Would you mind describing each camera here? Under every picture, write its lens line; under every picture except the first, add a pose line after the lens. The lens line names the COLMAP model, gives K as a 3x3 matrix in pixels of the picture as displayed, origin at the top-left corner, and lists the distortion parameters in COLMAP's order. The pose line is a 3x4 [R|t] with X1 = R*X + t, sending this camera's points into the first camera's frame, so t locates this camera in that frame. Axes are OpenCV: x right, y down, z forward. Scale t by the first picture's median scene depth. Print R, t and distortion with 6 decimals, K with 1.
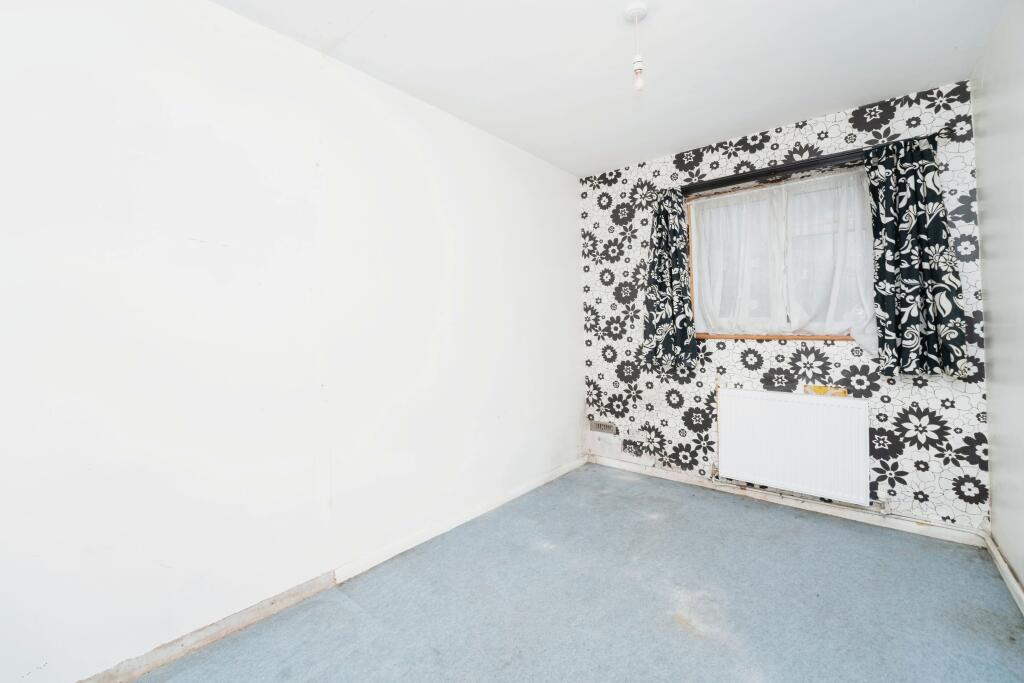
lens RADIAL K [[438.2, 0, 511.3], [0, 438.2, 331.1], [0, 0, 1]] dist [-0.018691, 0.000168]
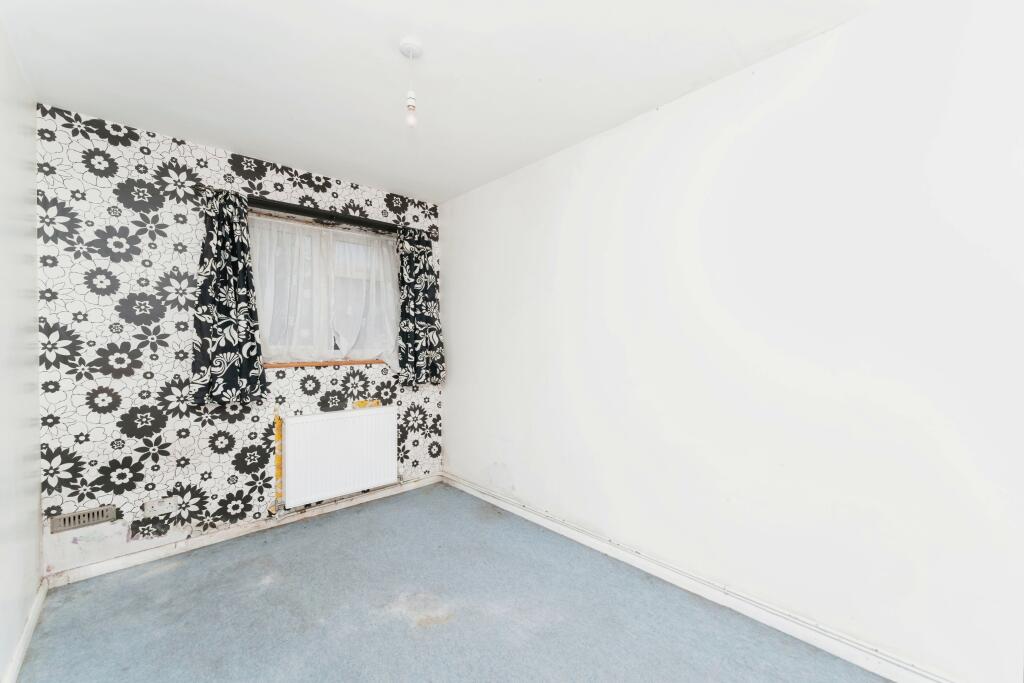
lens RADIAL K [[416.8, 0, 512.1], [0, 416.8, 346.8], [0, 0, 1]] dist [0.001896, 0.000374]
pose [[0.111305, -0.002039, 0.993784, -0.389816], [0.017820, 0.999841, 0.000055, -0.019402], [-0.993627, 0.017703, 0.111323, 0.392445]]
